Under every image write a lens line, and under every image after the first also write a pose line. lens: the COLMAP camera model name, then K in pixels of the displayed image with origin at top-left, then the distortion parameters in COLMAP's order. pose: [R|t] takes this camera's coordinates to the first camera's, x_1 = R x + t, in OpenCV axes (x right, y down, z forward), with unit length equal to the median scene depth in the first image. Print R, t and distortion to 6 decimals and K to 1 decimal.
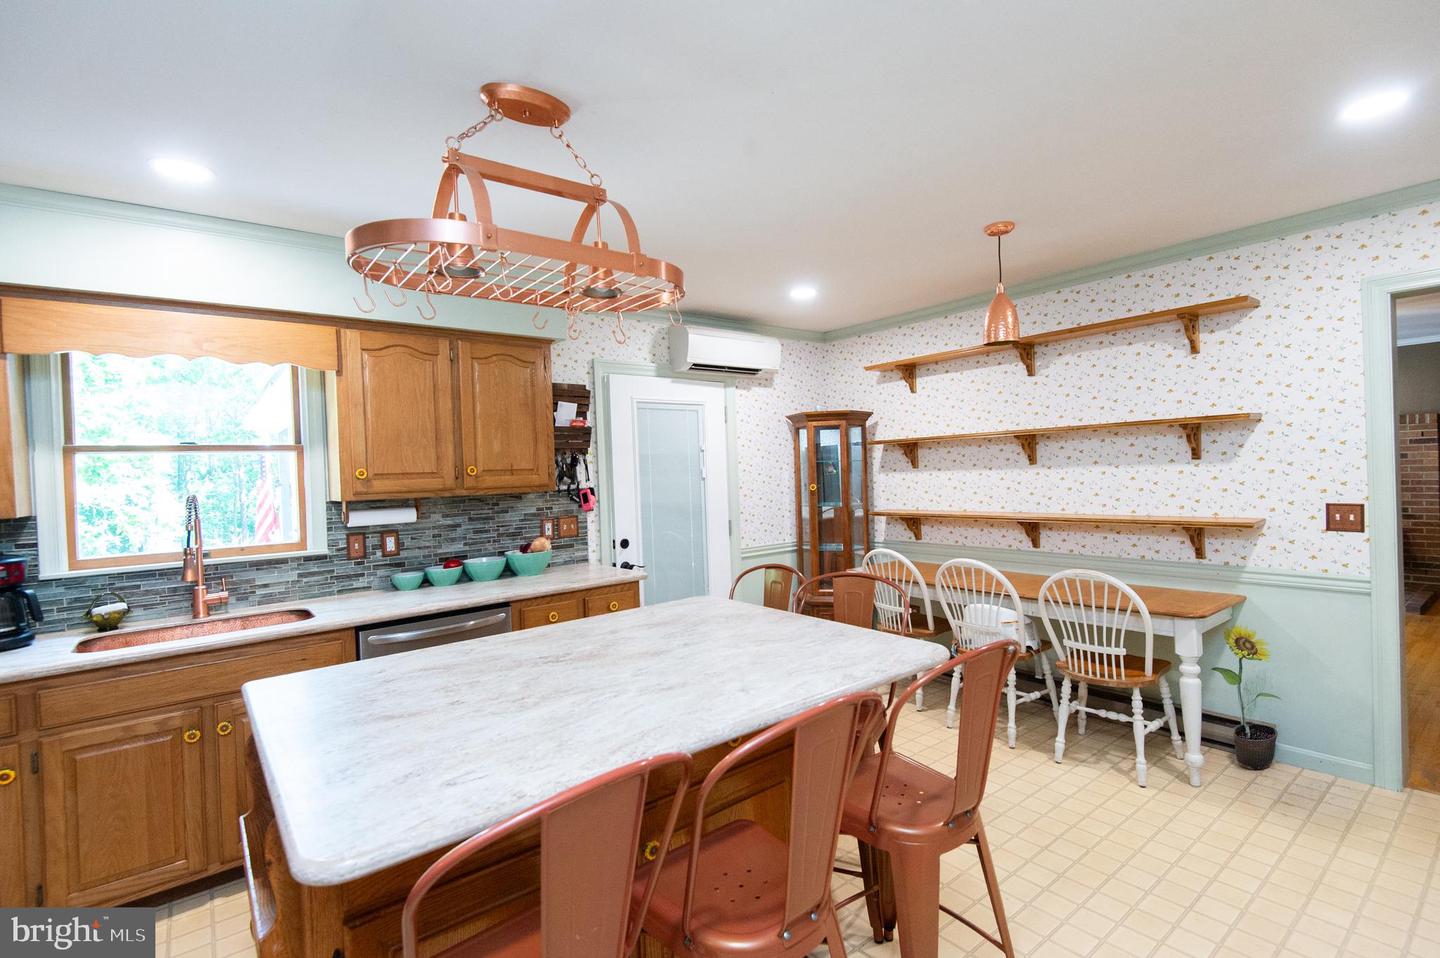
lens RADIAL K [[660.0, 0, 724.2], [0, 660.0, 476.4], [0, 0, 1]] dist [0.021634, -0.000360]
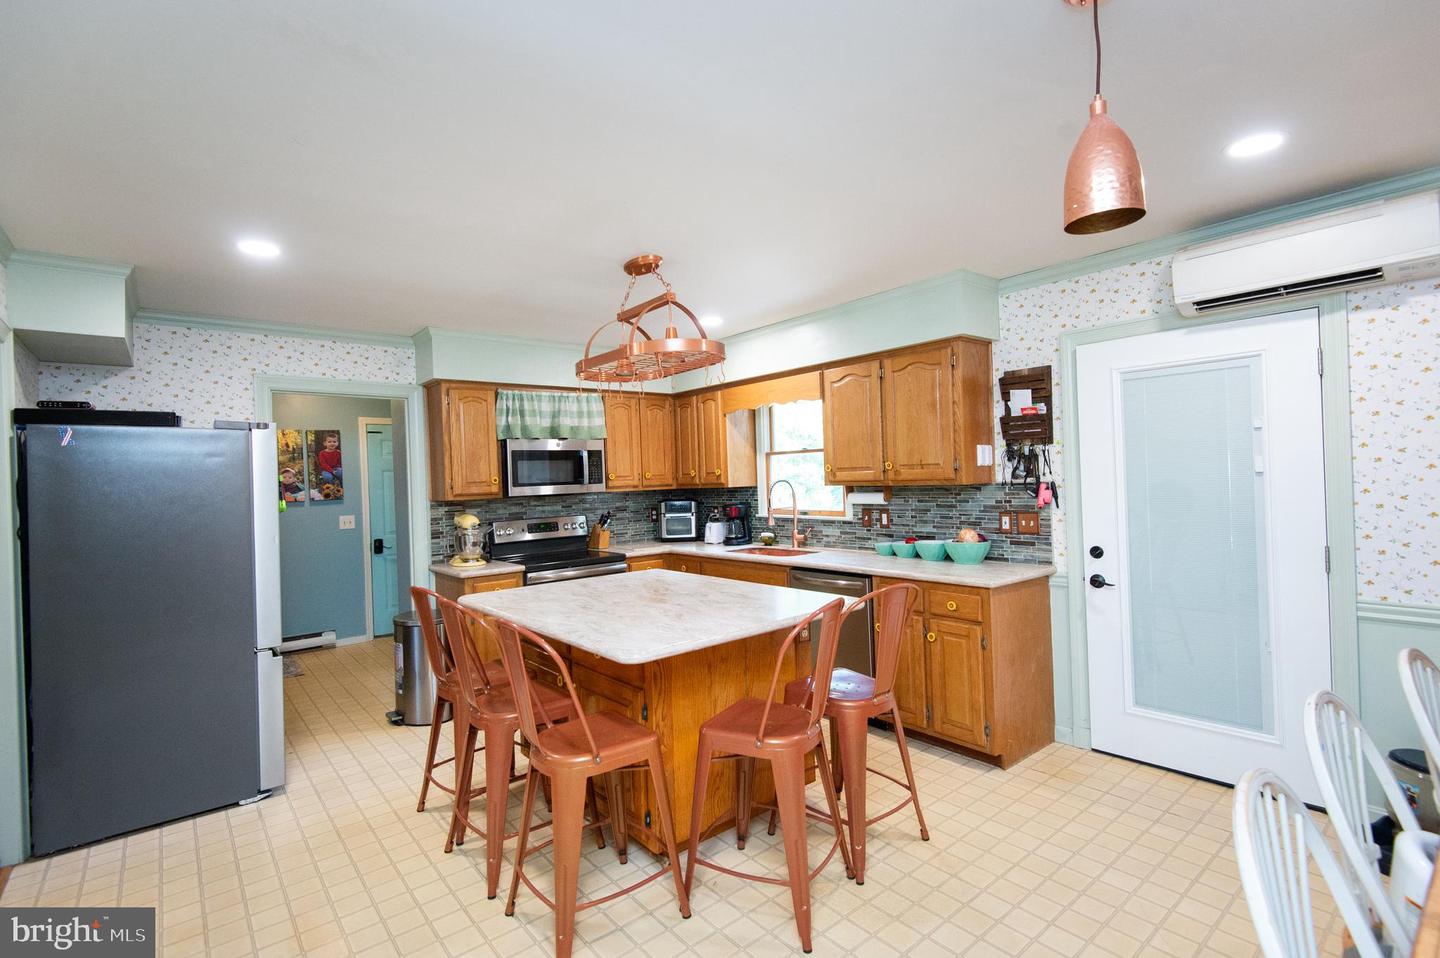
lens RADIAL K [[660.0, 0, 724.2], [0, 660.0, 476.4], [0, 0, 1]] dist [0.021634, -0.000360]
pose [[0.032770, 0.035841, -0.998820, 0.715362], [0.021334, 0.999104, 0.036551, -0.034080], [0.999235, -0.022507, 0.031976, 0.573348]]
